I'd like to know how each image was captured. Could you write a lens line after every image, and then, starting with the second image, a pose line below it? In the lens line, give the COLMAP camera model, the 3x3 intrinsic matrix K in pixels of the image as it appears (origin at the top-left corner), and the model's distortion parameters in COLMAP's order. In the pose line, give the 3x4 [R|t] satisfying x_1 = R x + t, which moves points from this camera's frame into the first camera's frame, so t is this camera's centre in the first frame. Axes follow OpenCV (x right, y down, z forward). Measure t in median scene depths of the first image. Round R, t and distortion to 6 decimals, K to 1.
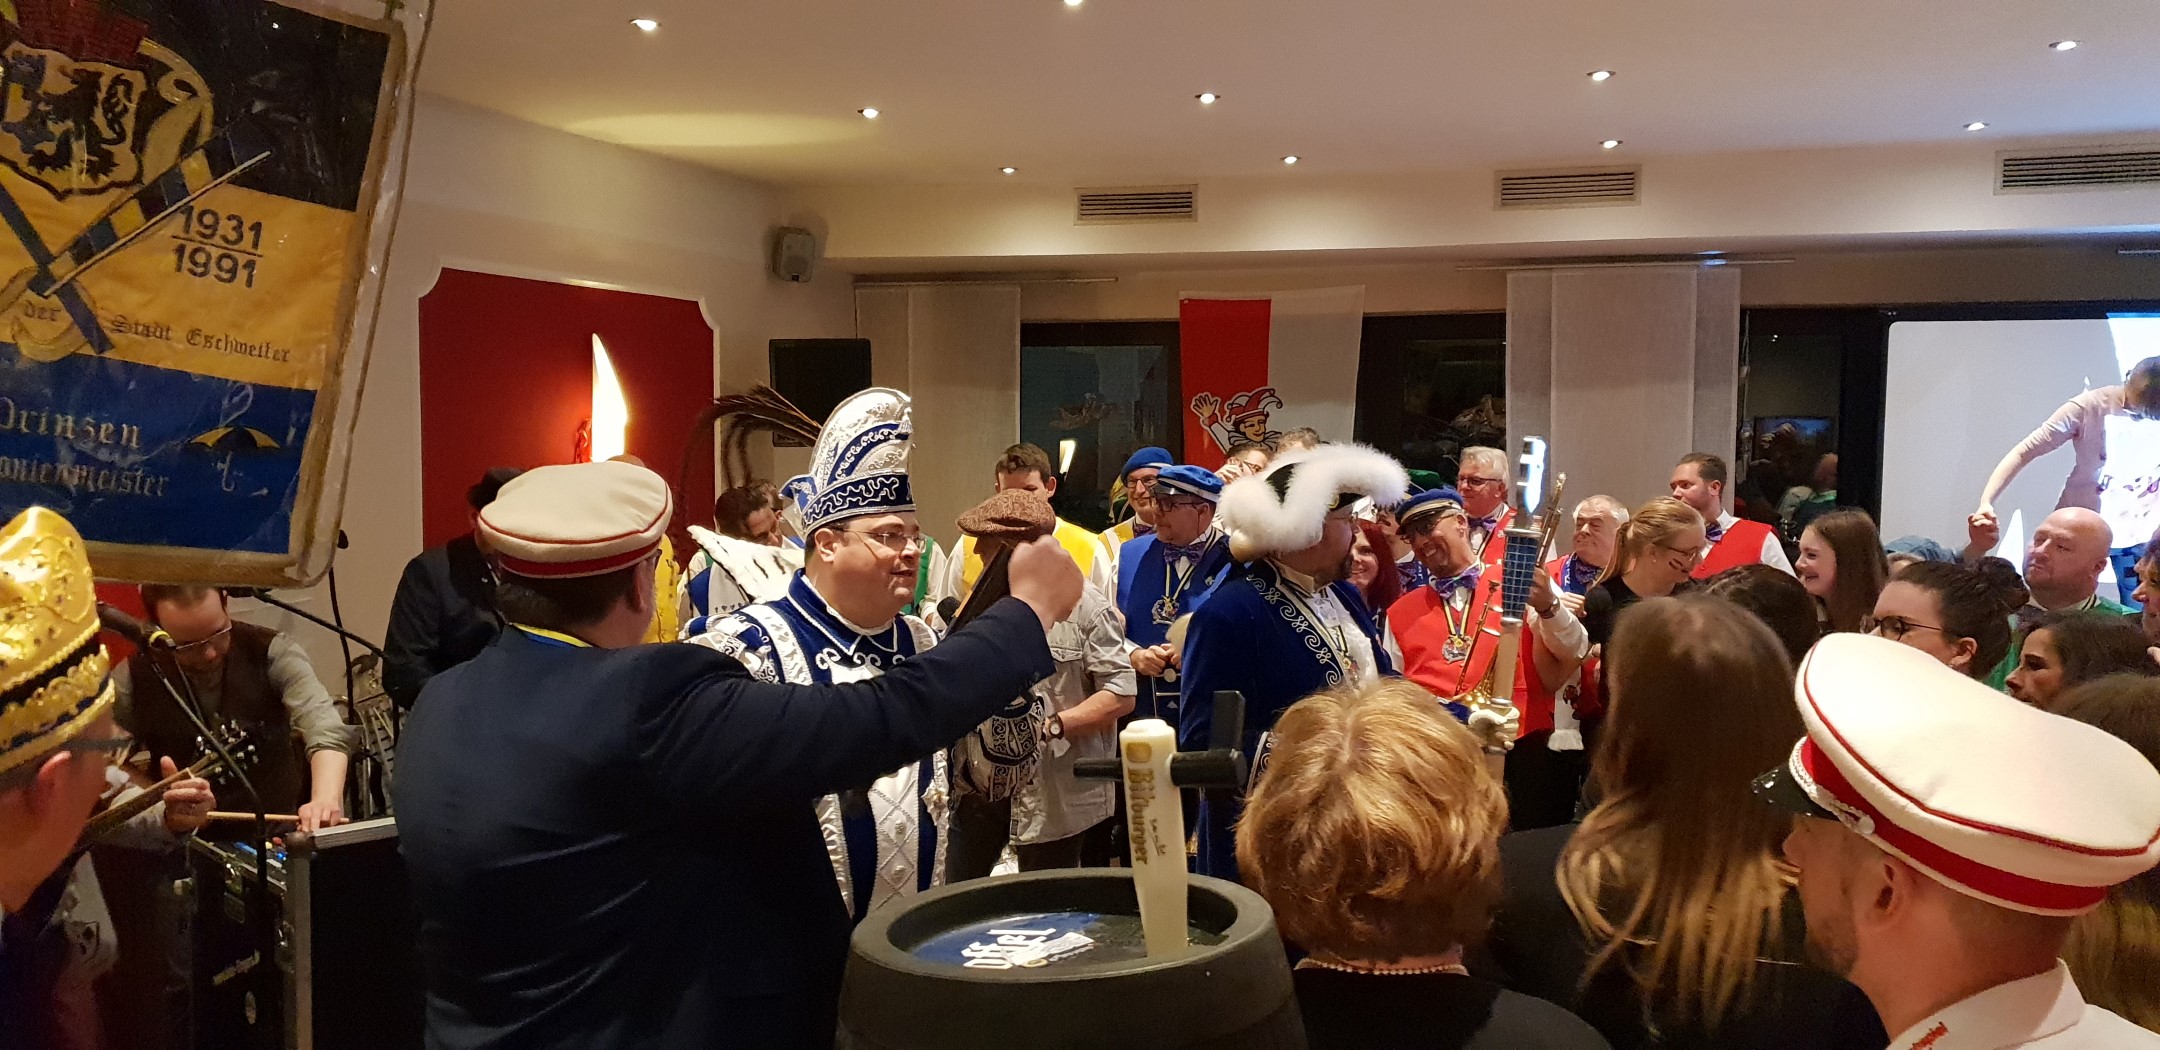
lens RADIAL K [[1647.8, 0, 1077.2], [0, 1647.8, 560.3], [0, 0, 1]] dist [0.058692, -0.054430]
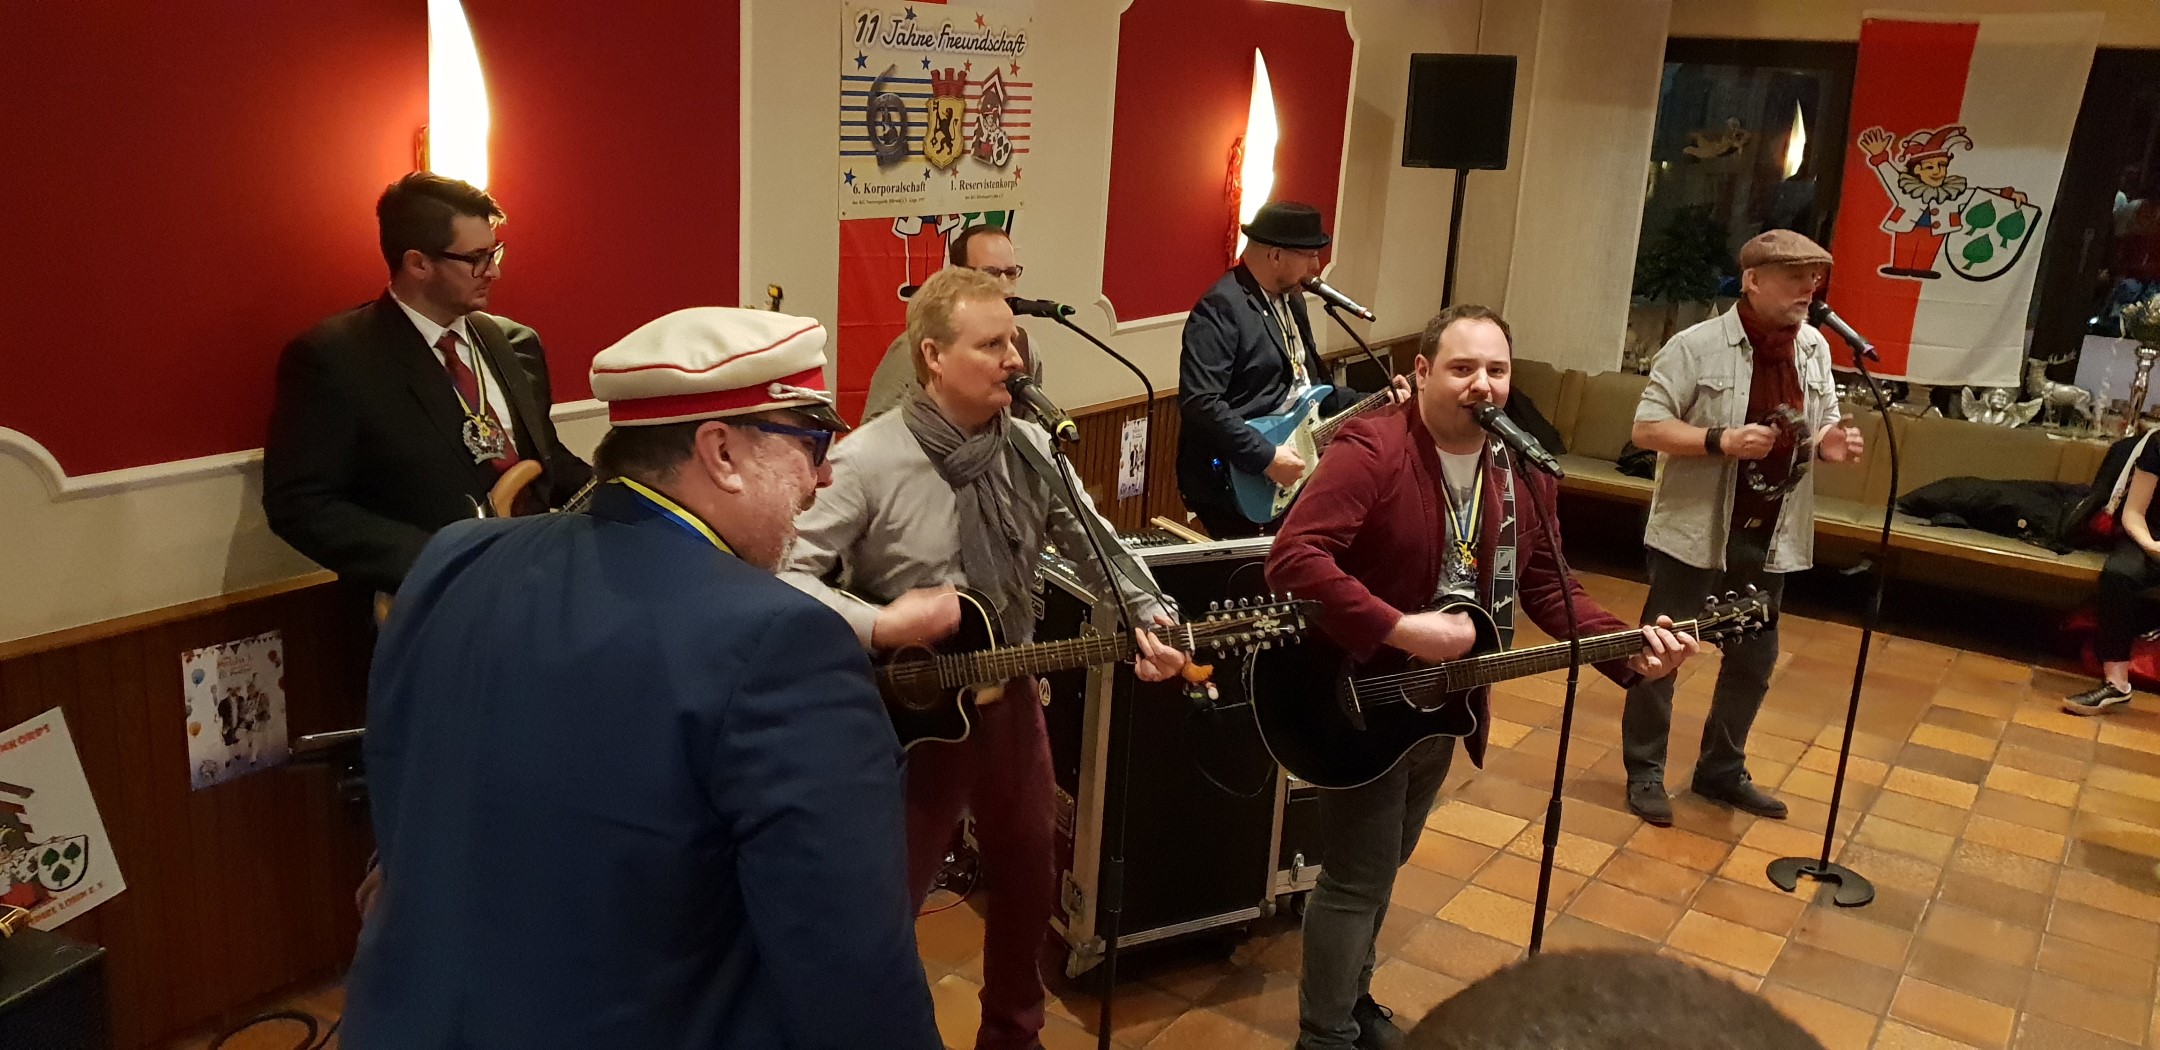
lens RADIAL K [[1647.8, 0, 1082.4], [0, 1647.8, 521.4], [0, 0, 1]] dist [0.058692, -0.054430]
pose [[0.962354, 0.113466, -0.246981, -0.099590], [-0.070780, 0.981962, 0.175332, -0.020996], [0.262420, -0.151250, 0.953026, -0.016336]]
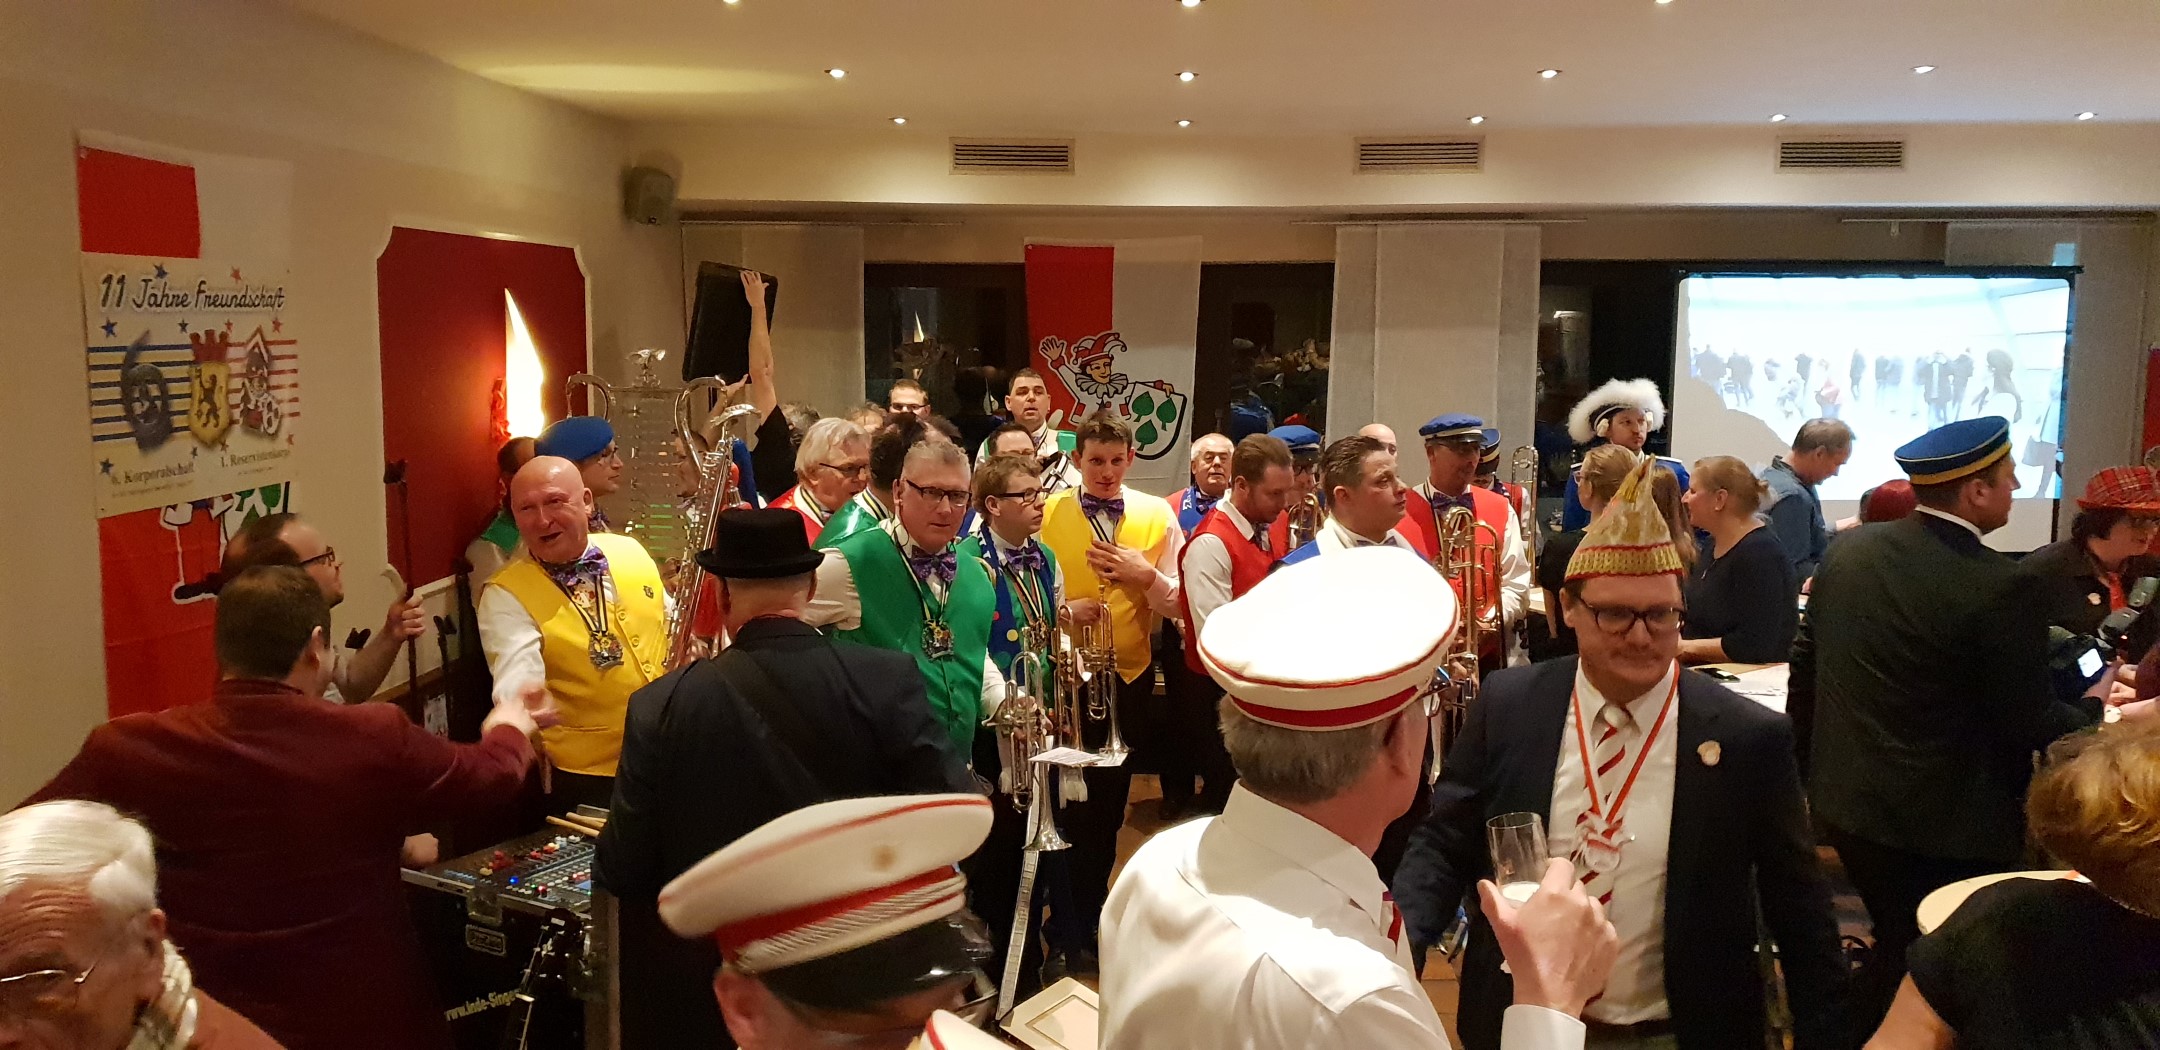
lens RADIAL K [[1647.8, 0, 1060.4], [0, 1647.8, 500.5], [0, 0, 1]] dist [0.058692, -0.054430]
pose [[0.966298, -0.030395, 0.255625, -0.201608], [0.024287, 0.999340, 0.027018, -0.029066], [-0.256278, -0.019899, 0.966398, -0.000900]]
